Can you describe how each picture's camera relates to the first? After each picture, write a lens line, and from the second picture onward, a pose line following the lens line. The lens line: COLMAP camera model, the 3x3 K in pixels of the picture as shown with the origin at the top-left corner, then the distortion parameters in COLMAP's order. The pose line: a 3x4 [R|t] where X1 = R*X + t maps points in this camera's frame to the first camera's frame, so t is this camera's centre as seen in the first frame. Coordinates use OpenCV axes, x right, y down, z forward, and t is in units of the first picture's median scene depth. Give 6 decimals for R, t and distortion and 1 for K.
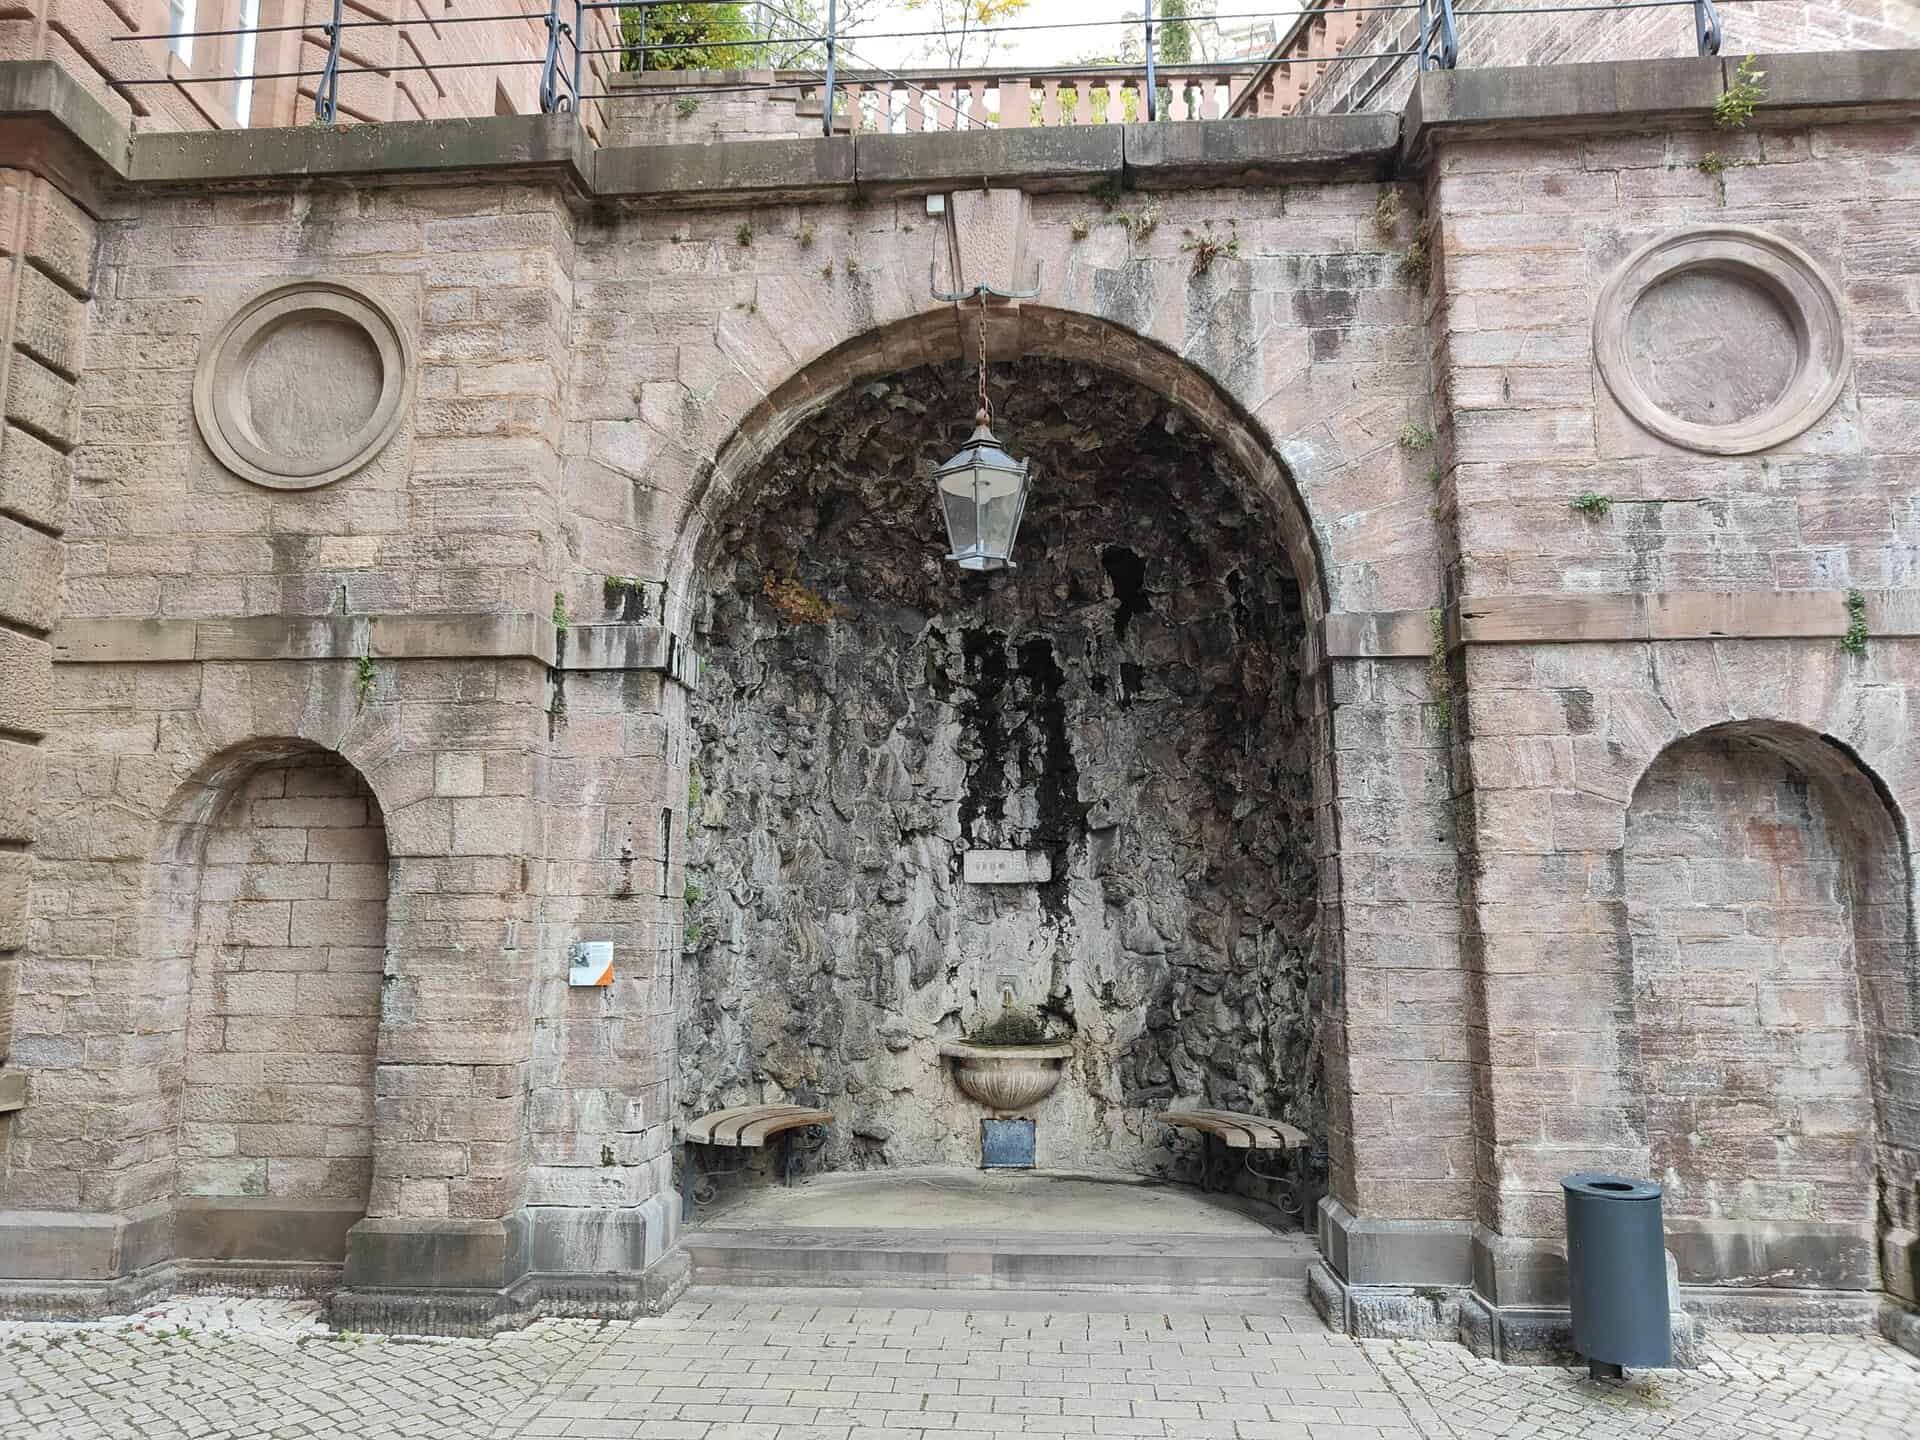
lens RADIAL K [[1306.4, 0, 944.2], [0, 1306.4, 744.6], [0, 0, 1]] dist [0.008091, -0.002891]
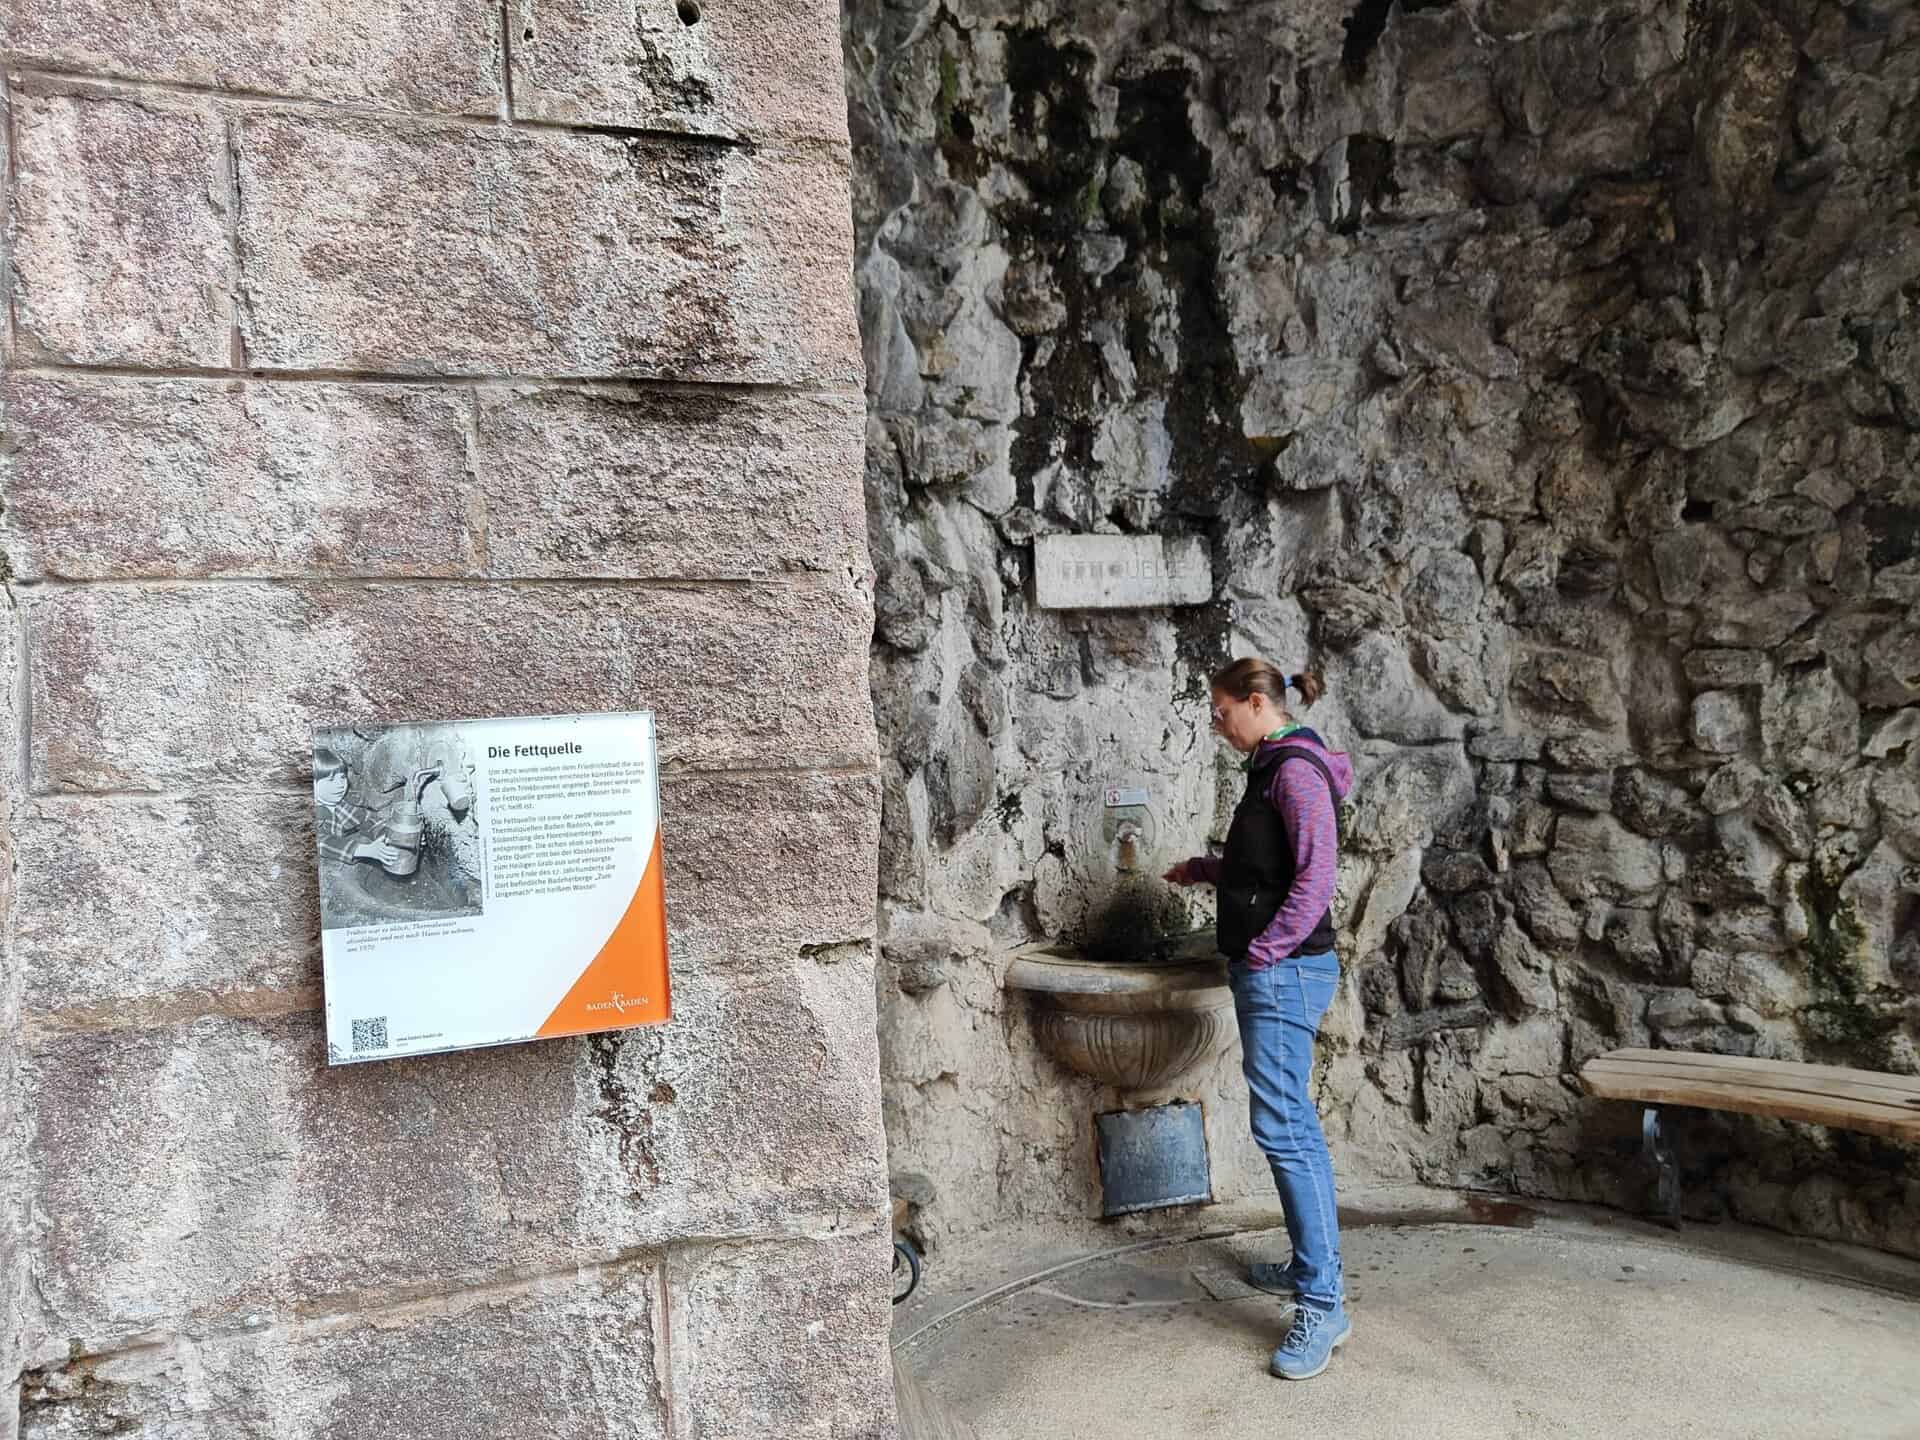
lens RADIAL K [[1306.4, 0, 944.2], [0, 1306.4, 744.6], [0, 0, 1]] dist [0.008091, -0.002891]
pose [[0.913323, -0.043671, 0.404888, -0.203161], [-0.009868, 0.991568, 0.129210, 0.098375], [-0.407117, -0.122006, 0.905191, 0.624329]]
